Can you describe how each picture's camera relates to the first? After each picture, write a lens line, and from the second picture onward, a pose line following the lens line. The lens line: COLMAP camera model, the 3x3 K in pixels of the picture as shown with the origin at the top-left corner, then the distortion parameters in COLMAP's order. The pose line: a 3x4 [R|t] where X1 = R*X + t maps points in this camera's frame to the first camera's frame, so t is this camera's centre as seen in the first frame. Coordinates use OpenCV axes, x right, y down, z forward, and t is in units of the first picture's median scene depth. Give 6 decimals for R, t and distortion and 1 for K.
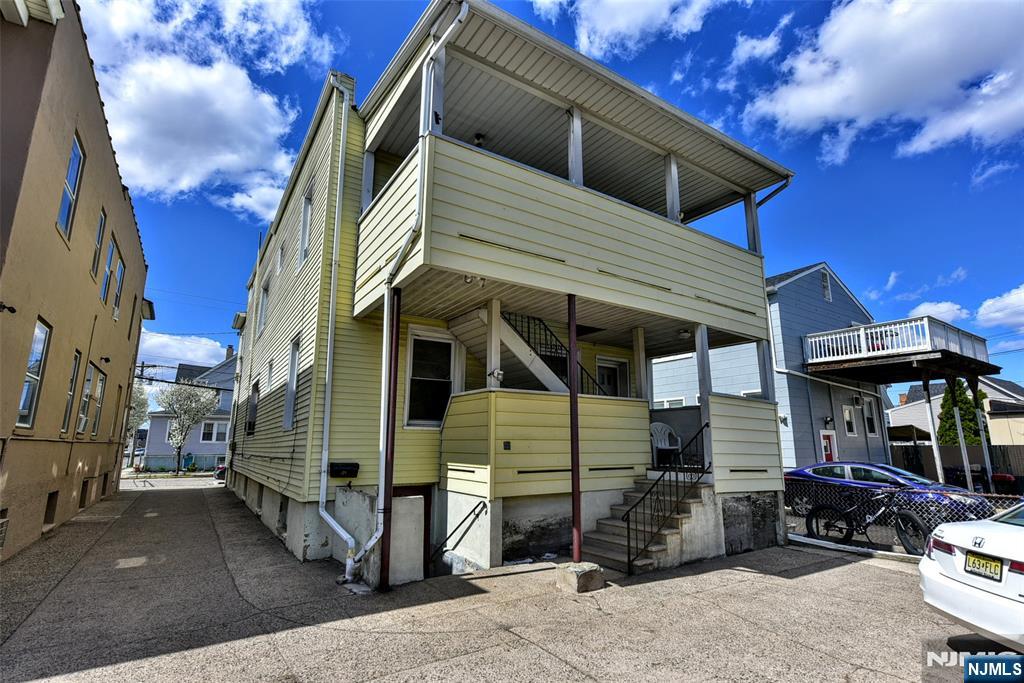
lens RADIAL K [[485.5, 0, 512.0], [0, 485.5, 341.5], [0, 0, 1]] dist [-0.002765, 0.000097]
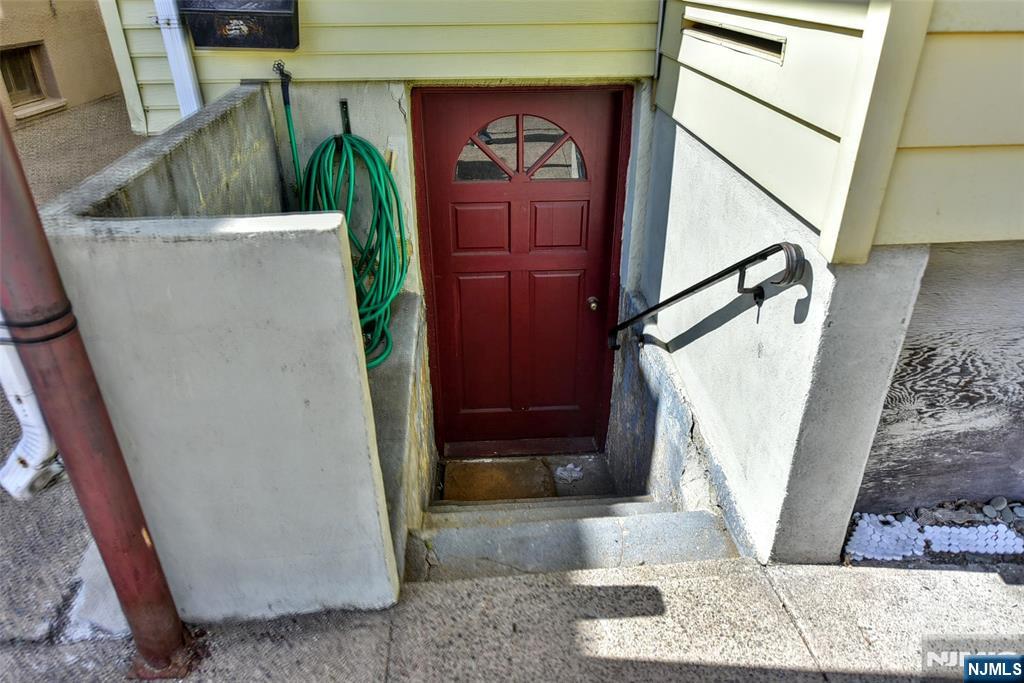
lens RADIAL K [[688.6, 0, 512.0], [0, 688.6, 341.5], [0, 0, 1]] dist [-0.005238, -0.001966]
pose [[0.855090, 0.242562, -0.458240, -0.026985], [0.110910, 0.777785, 0.618668, 0.202026], [0.506478, -0.579840, 0.638174, 0.788072]]
